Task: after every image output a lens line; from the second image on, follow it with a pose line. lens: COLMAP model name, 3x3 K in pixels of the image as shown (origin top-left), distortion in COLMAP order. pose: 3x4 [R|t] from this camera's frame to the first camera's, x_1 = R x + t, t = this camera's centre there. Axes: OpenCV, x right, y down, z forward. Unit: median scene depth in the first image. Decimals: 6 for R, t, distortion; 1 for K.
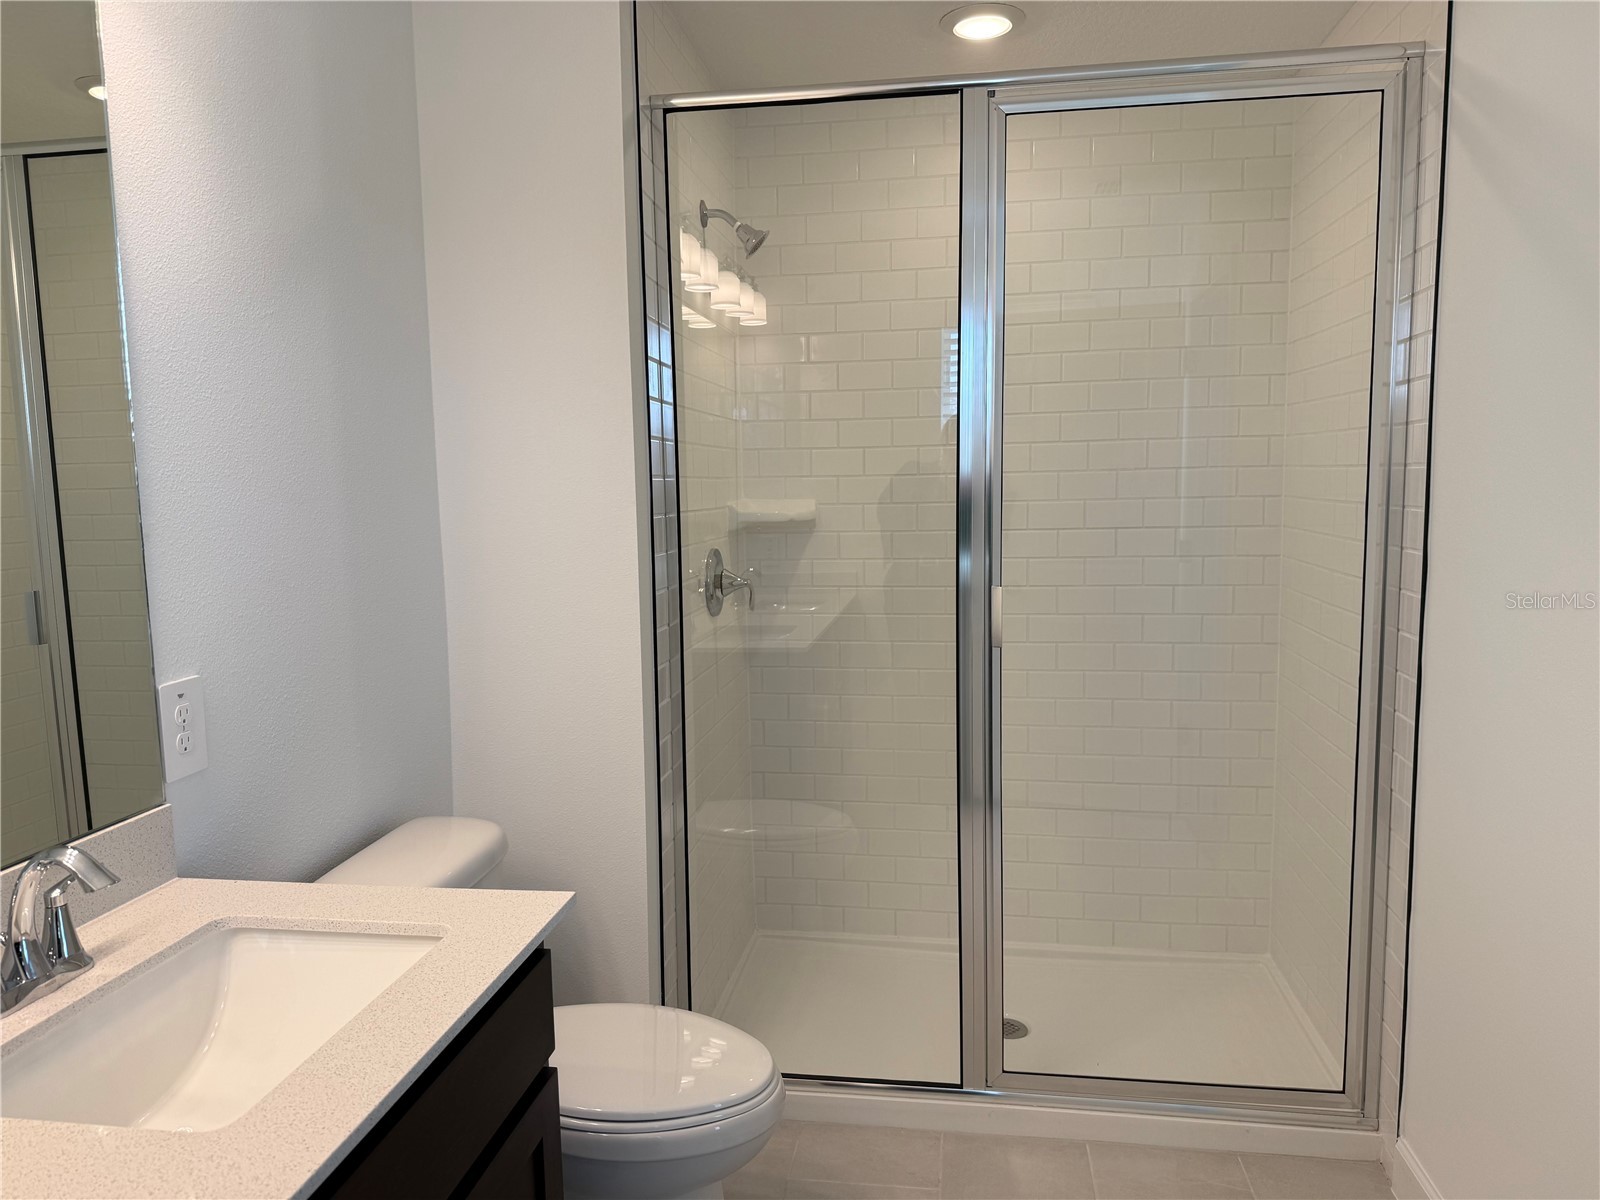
lens RADIAL K [[1118.3, 0, 801.1], [0, 1118.3, 612.2], [0, 0, 1]] dist [0.067303, -0.041458]
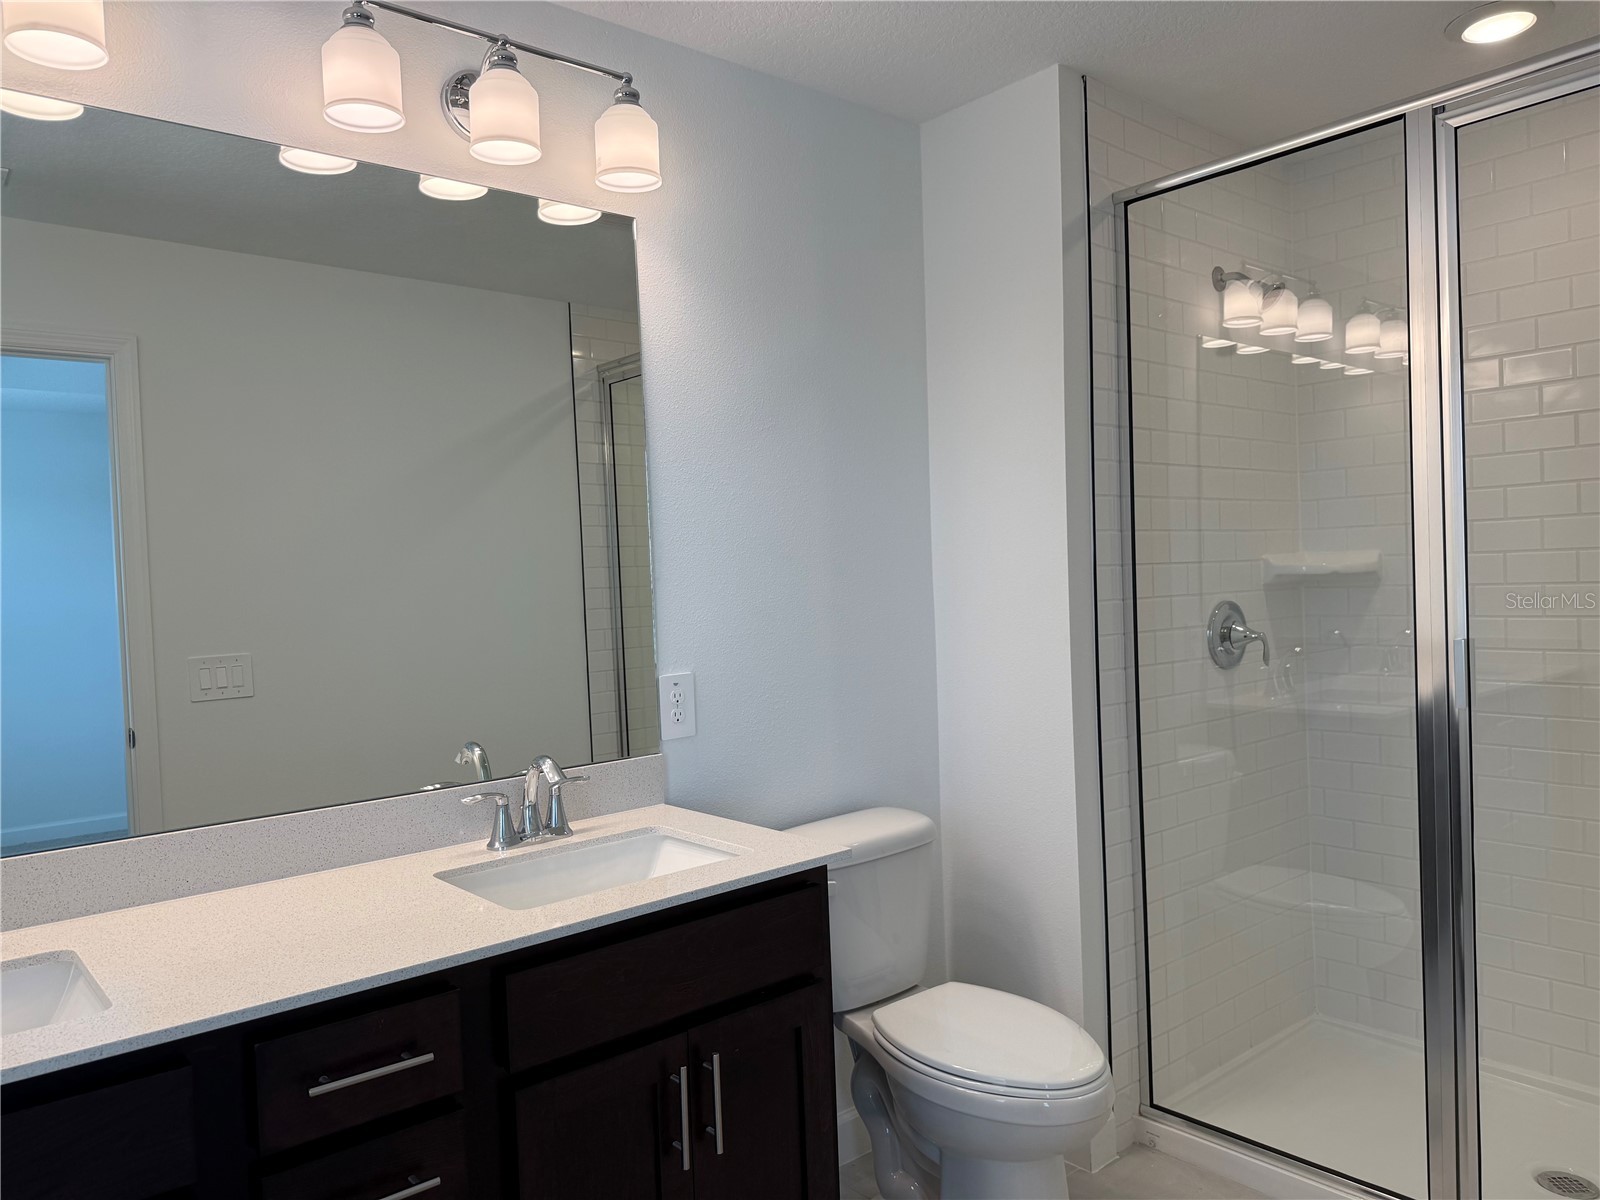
lens RADIAL K [[1118.3, 0, 807.8], [0, 1118.3, 605.0], [0, 0, 1]] dist [0.067303, -0.041458]
pose [[0.760898, 0.010004, -0.648794, 0.387654], [-0.053776, 0.997414, -0.047689, 0.020626], [0.646639, 0.071176, 0.759468, -0.020146]]
